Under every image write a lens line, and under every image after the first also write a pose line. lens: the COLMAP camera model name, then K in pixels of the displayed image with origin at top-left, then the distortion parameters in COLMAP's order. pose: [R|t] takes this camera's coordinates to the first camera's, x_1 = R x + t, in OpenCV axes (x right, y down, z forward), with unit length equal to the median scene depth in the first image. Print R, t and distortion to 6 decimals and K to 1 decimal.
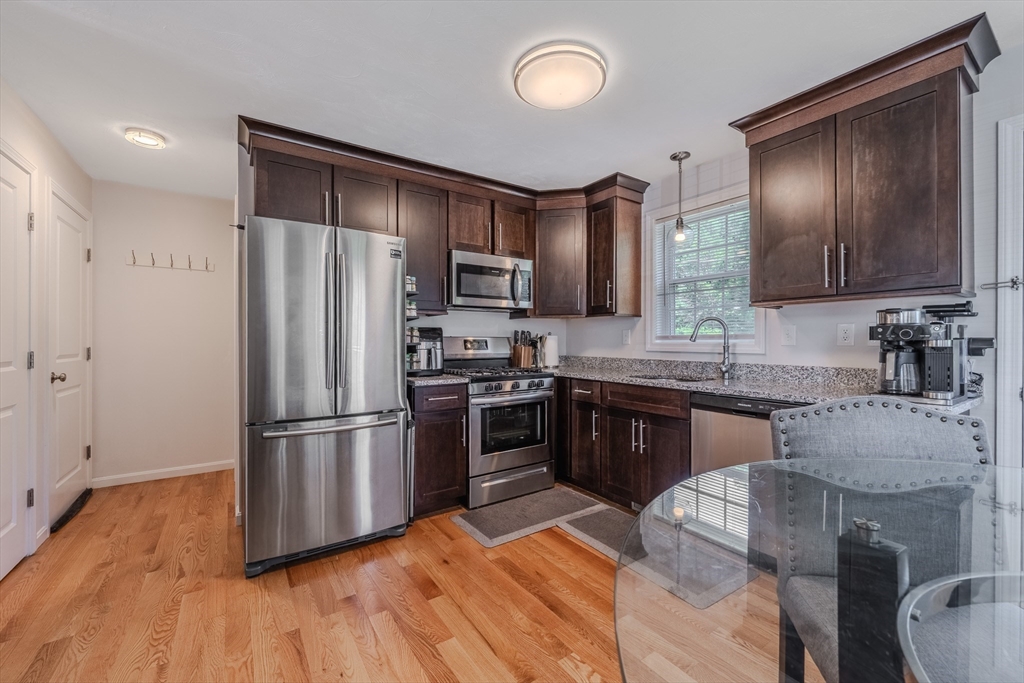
lens RADIAL K [[416.3, 0, 512.0], [0, 416.3, 341.5], [0, 0, 1]] dist [0.001816, 0.000044]
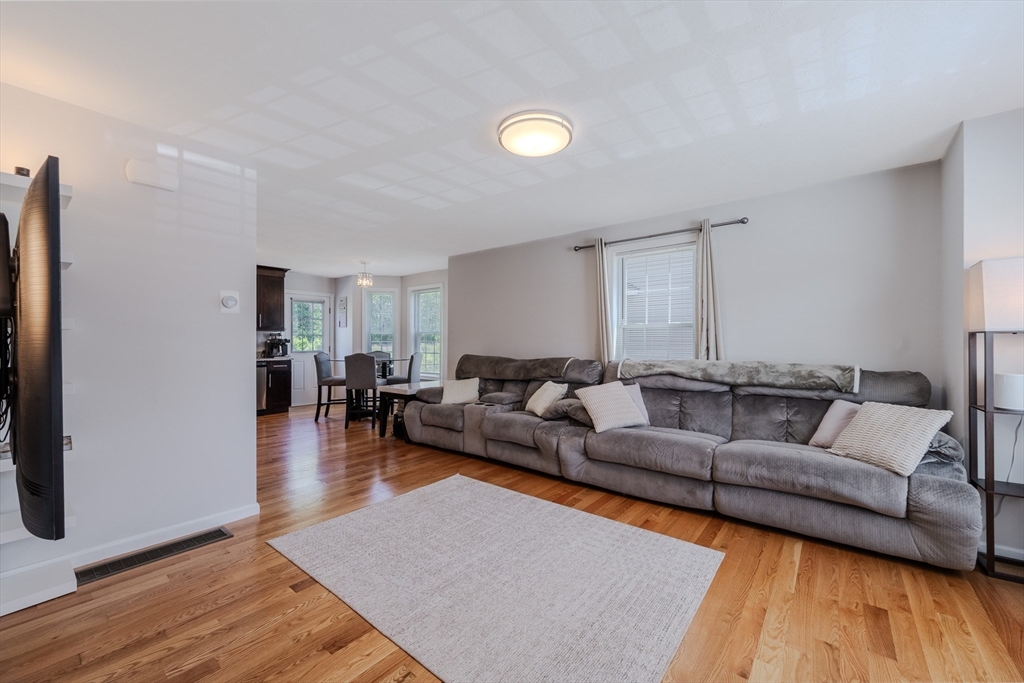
lens RADIAL K [[403.9, 0, 512.0], [0, 403.9, 341.5], [0, 0, 1]] dist [-0.000044, -0.000001]
pose [[-0.285421, 0.001944, 0.958400, -2.161246], [0.000649, 0.999998, -0.001835, -0.004770], [-0.958402, 0.000099, -0.285422, -0.023260]]
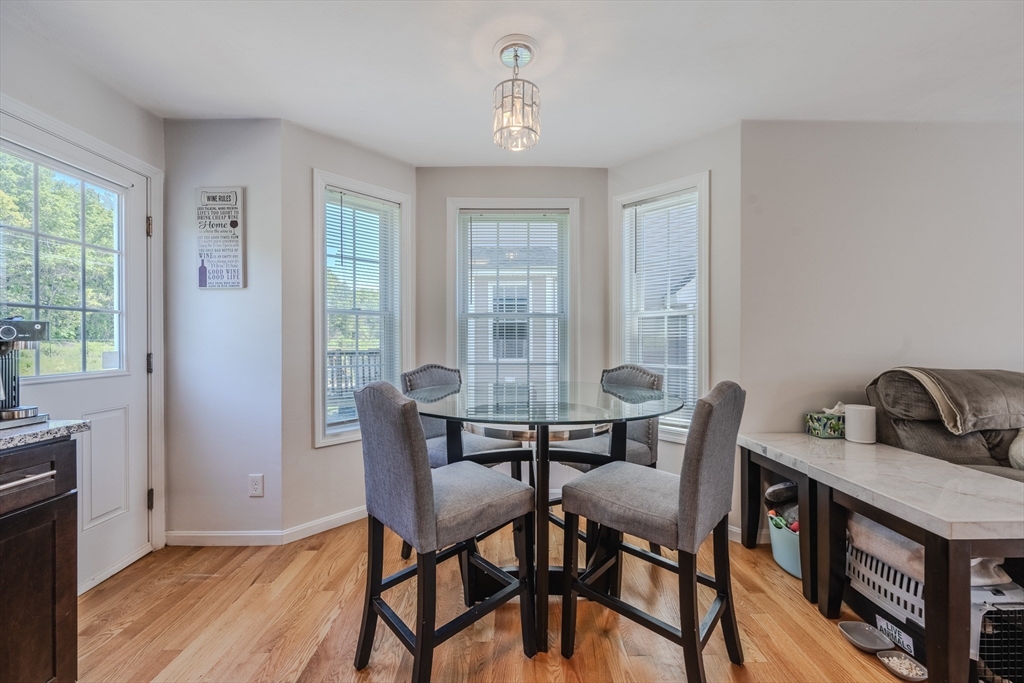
lens RADIAL K [[403.9, 0, 512.0], [0, 403.9, 341.5], [0, 0, 1]] dist [-0.000044, -0.000001]
pose [[-0.815431, 0.000699, 0.578854, -0.090267], [0.001345, 0.999999, 0.000688, -0.000968], [-0.578853, 0.001340, -0.815431, 0.634187]]
